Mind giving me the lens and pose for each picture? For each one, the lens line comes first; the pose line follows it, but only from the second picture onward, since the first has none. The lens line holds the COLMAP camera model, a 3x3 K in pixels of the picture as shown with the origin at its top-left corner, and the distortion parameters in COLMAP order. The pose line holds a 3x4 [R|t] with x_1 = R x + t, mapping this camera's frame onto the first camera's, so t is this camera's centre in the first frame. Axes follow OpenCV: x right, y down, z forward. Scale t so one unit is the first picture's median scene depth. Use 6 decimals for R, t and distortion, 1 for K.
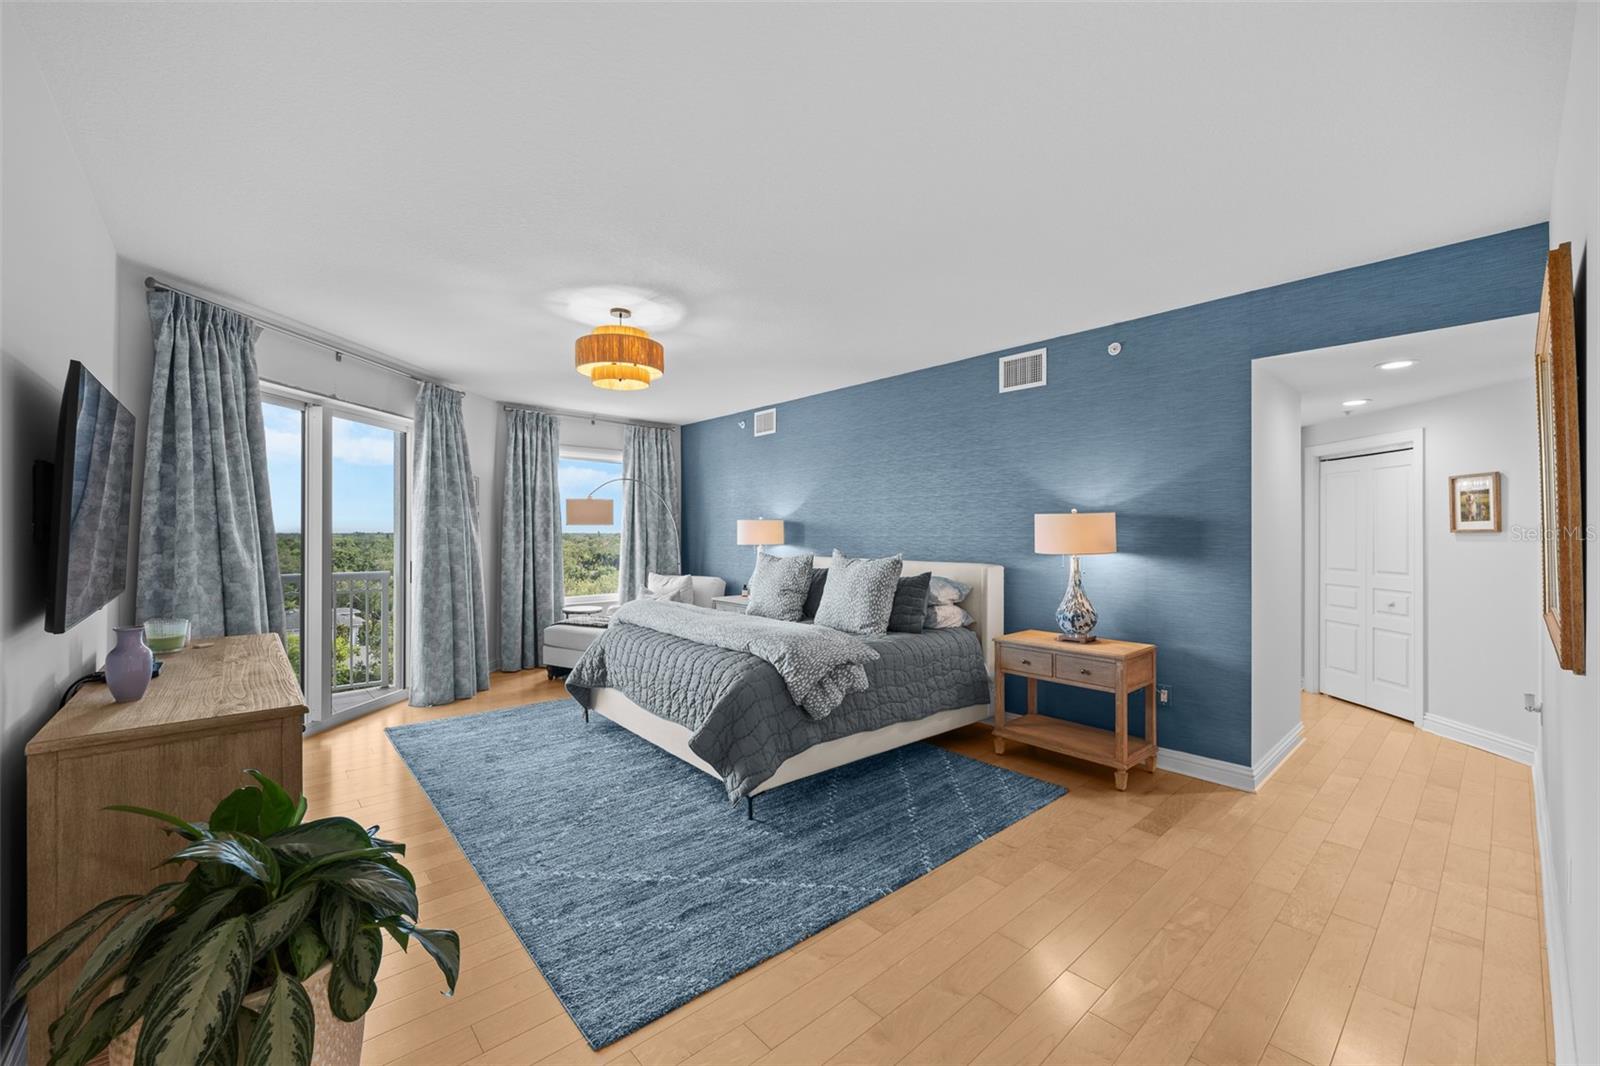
lens RADIAL K [[635.8, 0, 800.0], [0, 635.8, 533.0], [0, 0, 1]] dist [-0.001722, 0.000038]
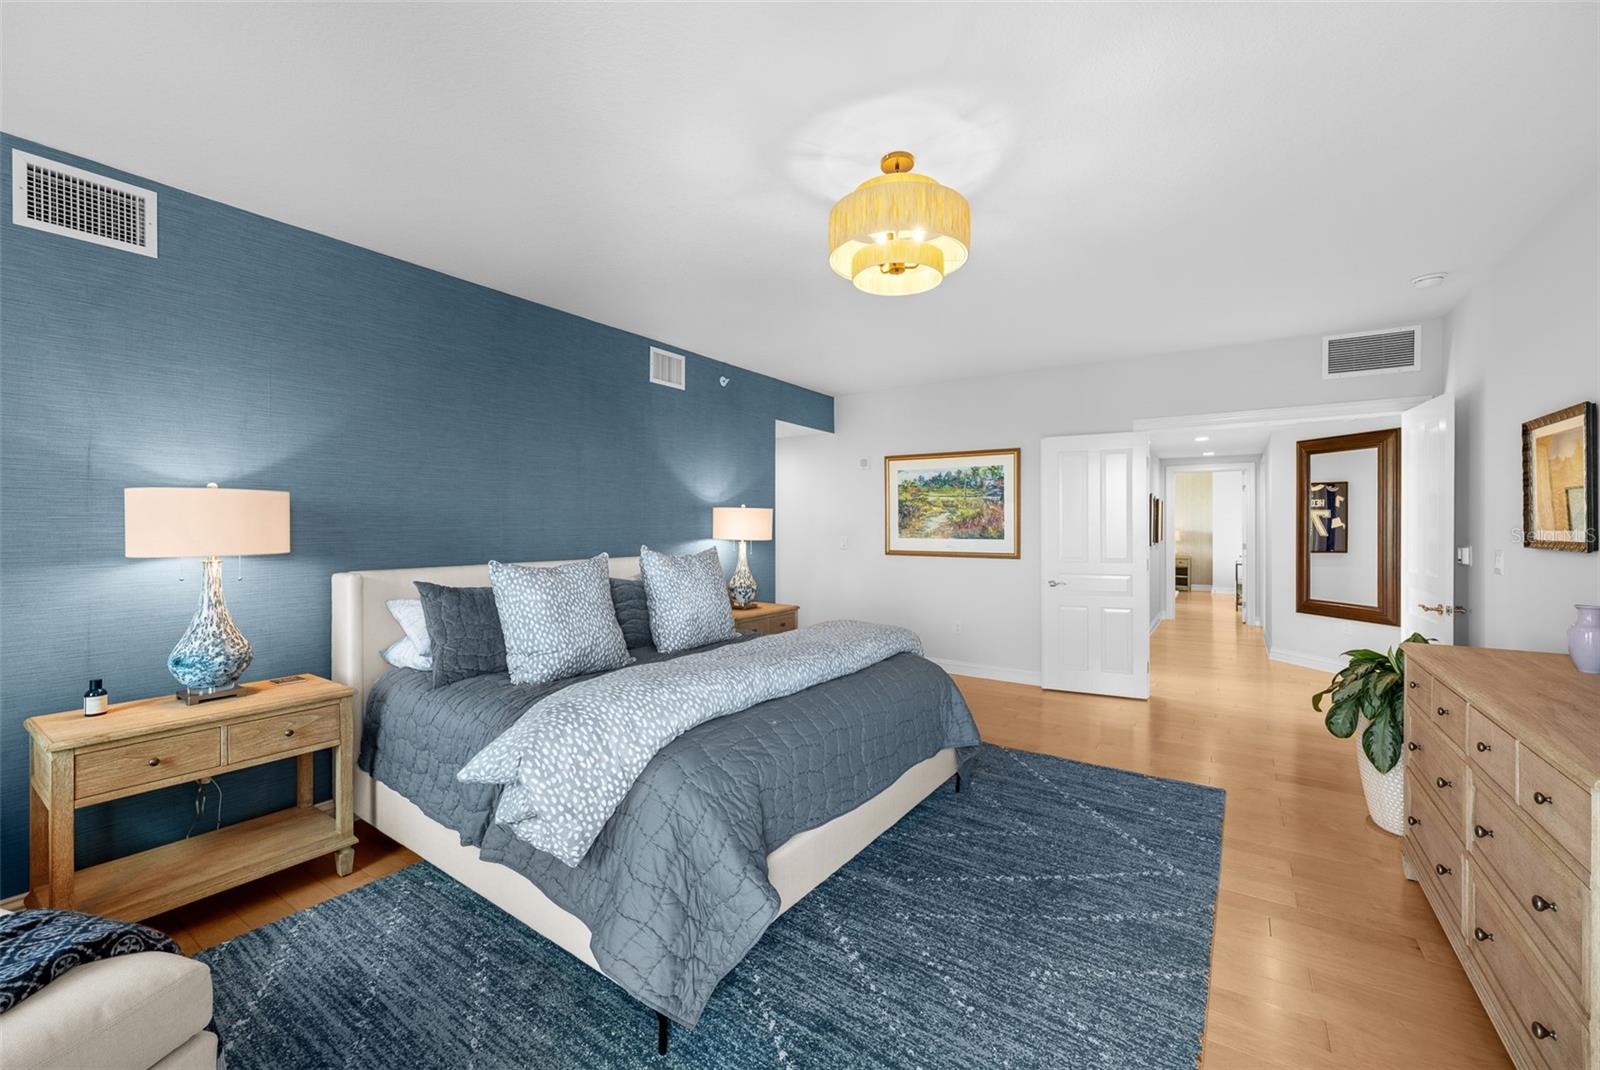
lens RADIAL K [[635.8, 0, 800.0], [0, 635.8, 535.0], [0, 0, 1]] dist [-0.001722, 0.000038]
pose [[-0.240253, -0.015210, 0.970591, -0.829473], [0.002780, 0.999862, 0.016356, 0.001551], [-0.970706, 0.006628, -0.240177, 1.202817]]
